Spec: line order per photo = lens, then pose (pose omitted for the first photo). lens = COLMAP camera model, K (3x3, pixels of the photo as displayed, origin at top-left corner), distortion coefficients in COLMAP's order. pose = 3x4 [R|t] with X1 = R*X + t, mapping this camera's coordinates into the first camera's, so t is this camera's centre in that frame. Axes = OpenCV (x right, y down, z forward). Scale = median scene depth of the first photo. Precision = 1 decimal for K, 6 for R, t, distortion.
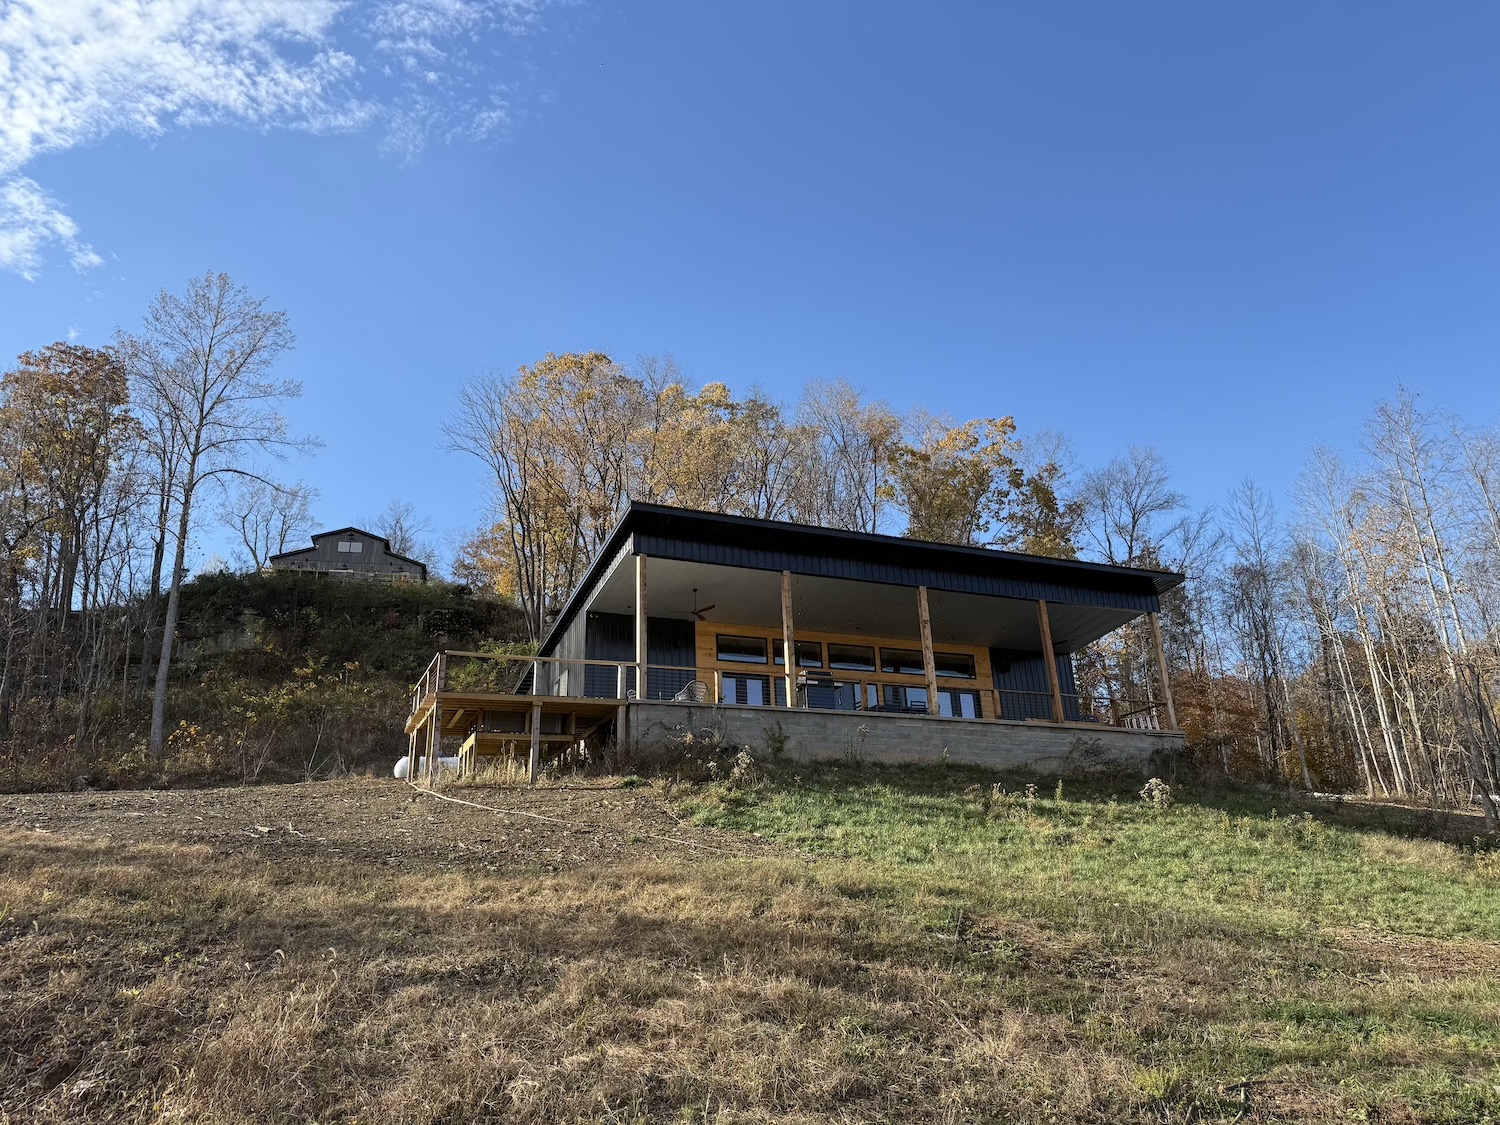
lens RADIAL K [[1046.2, 0, 745.1], [0, 1046.2, 555.4], [0, 0, 1]] dist [0.159881, -0.309282]
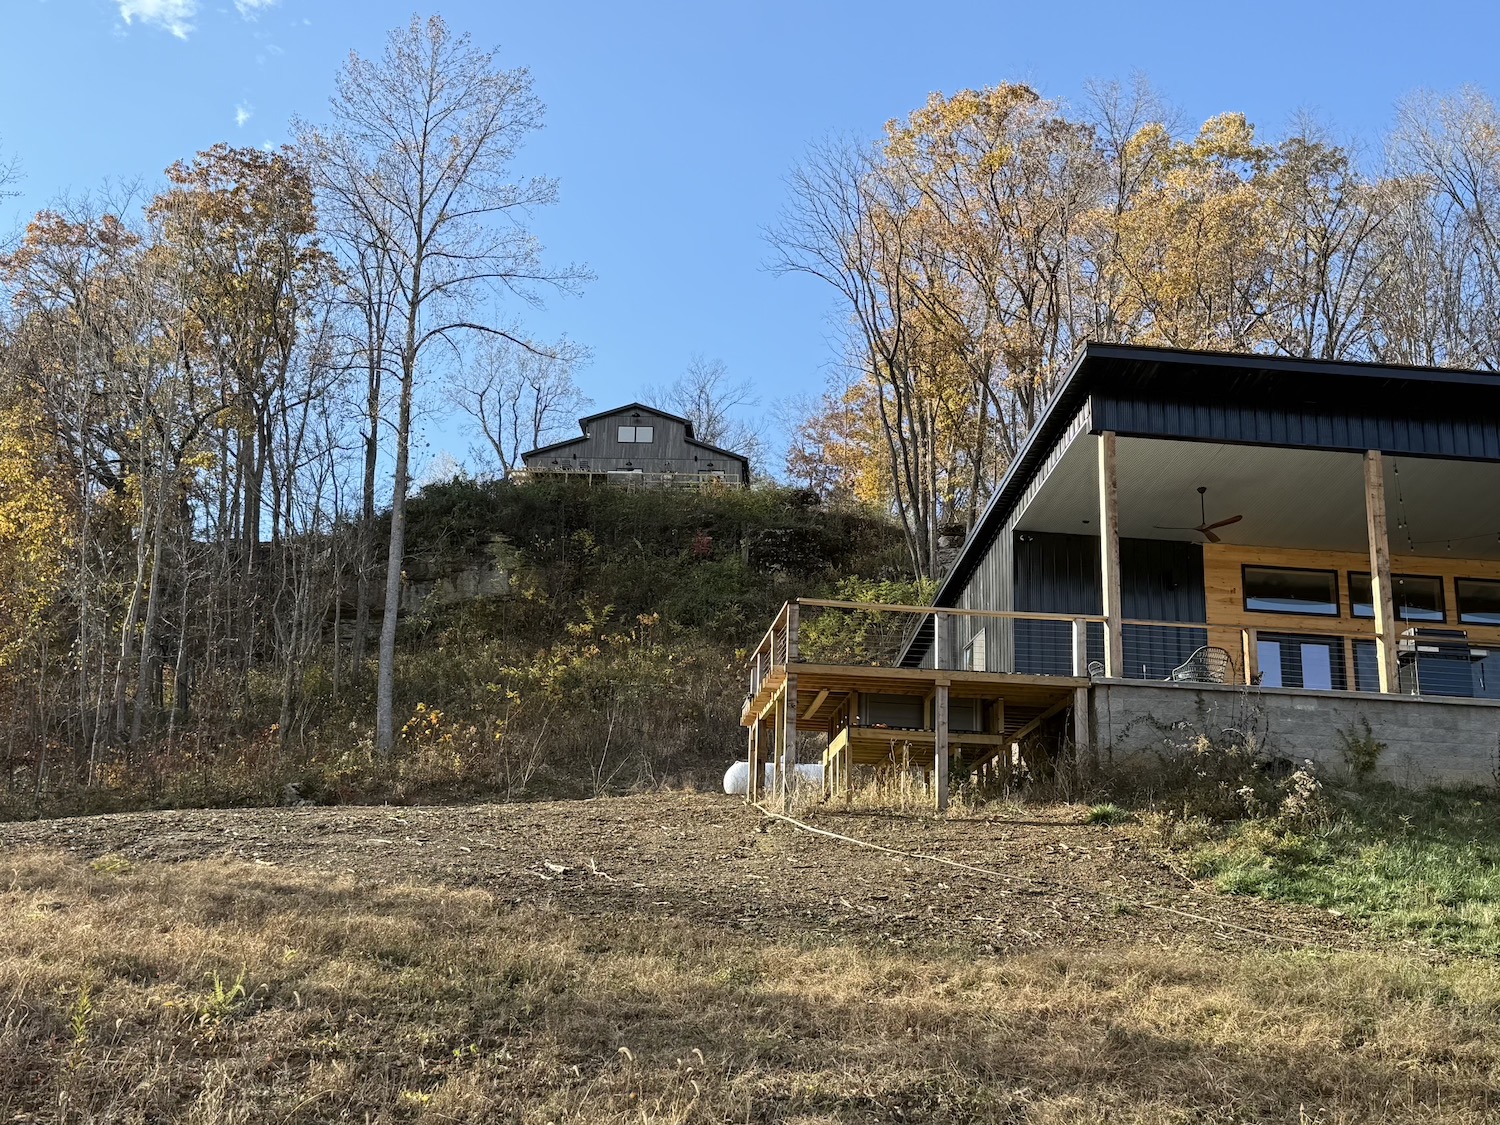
lens RADIAL K [[1770.1, 0, 746.5], [0, 1770.1, 540.6], [0, 0, 1]] dist [0.204466, -0.479443]
pose [[0.958019, -0.020275, -0.285986, -0.007880], [0.038027, 0.997669, 0.056655, -0.005027], [0.284171, -0.065152, 0.956558, -0.017030]]
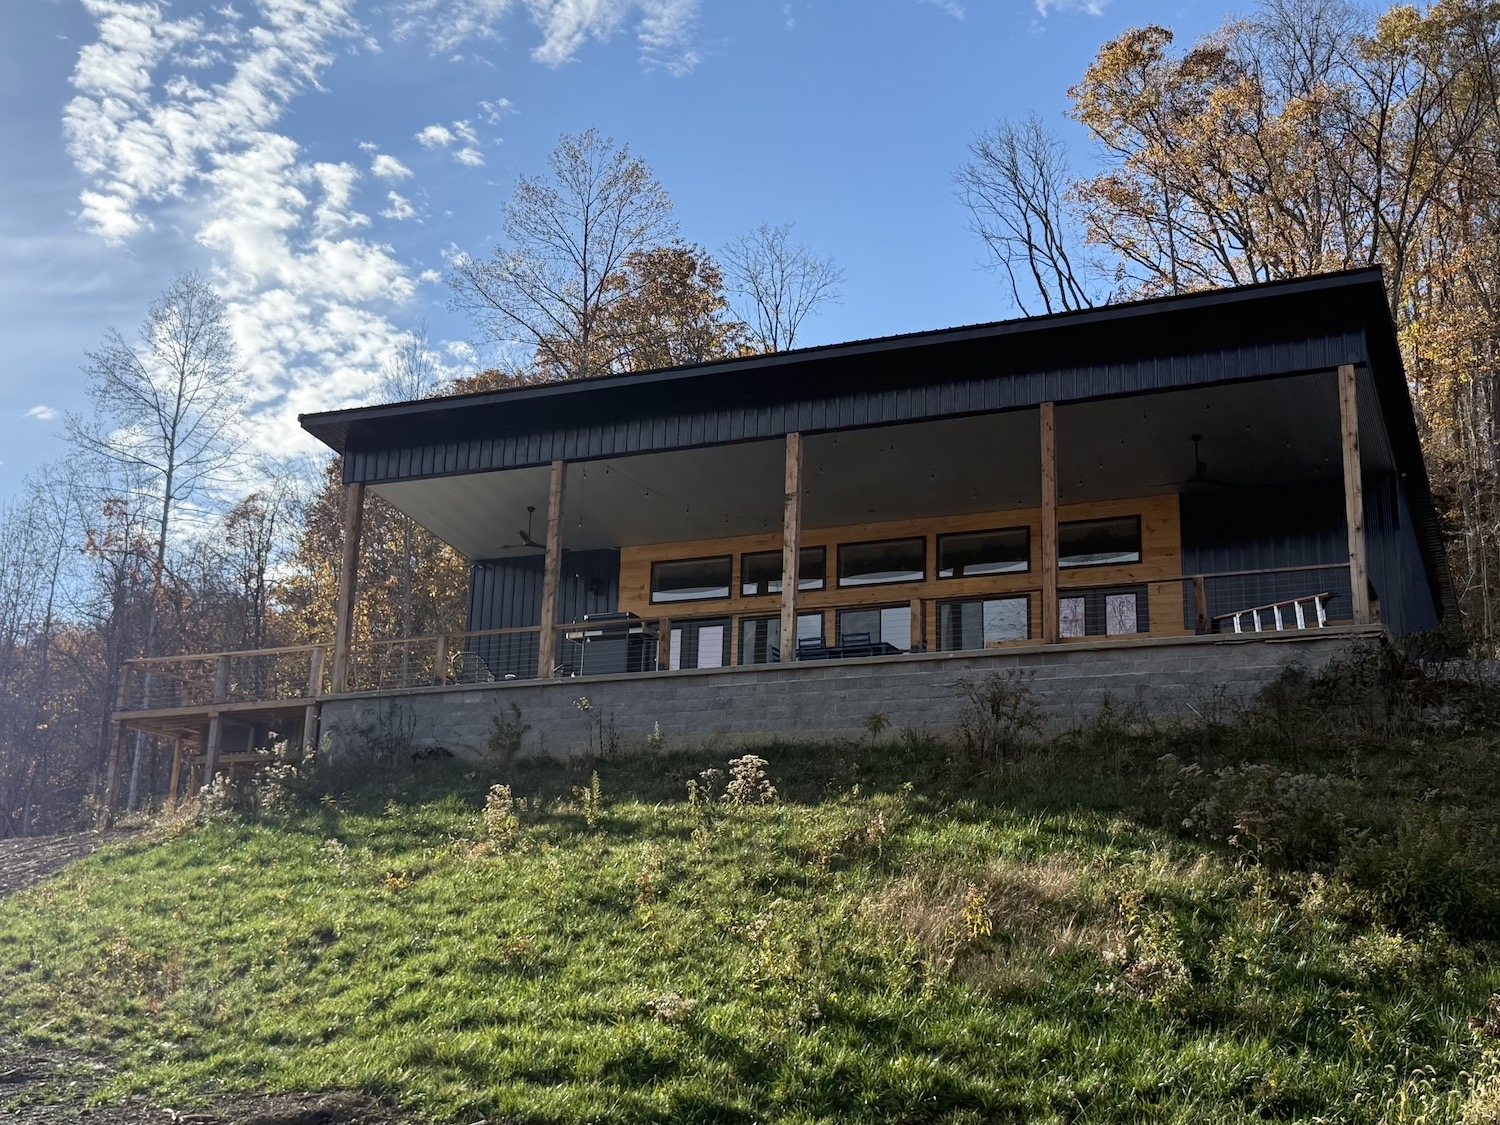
lens RADIAL K [[1821.4, 0, 750.3], [0, 1821.4, 561.9], [0, 0, 1]] dist [-0.000936, -0.003220]
pose [[0.677610, -0.141263, -0.721727, 0.974477], [0.205555, 0.978644, 0.001441, 0.104536], [0.706111, -0.149331, 0.692176, 0.356428]]
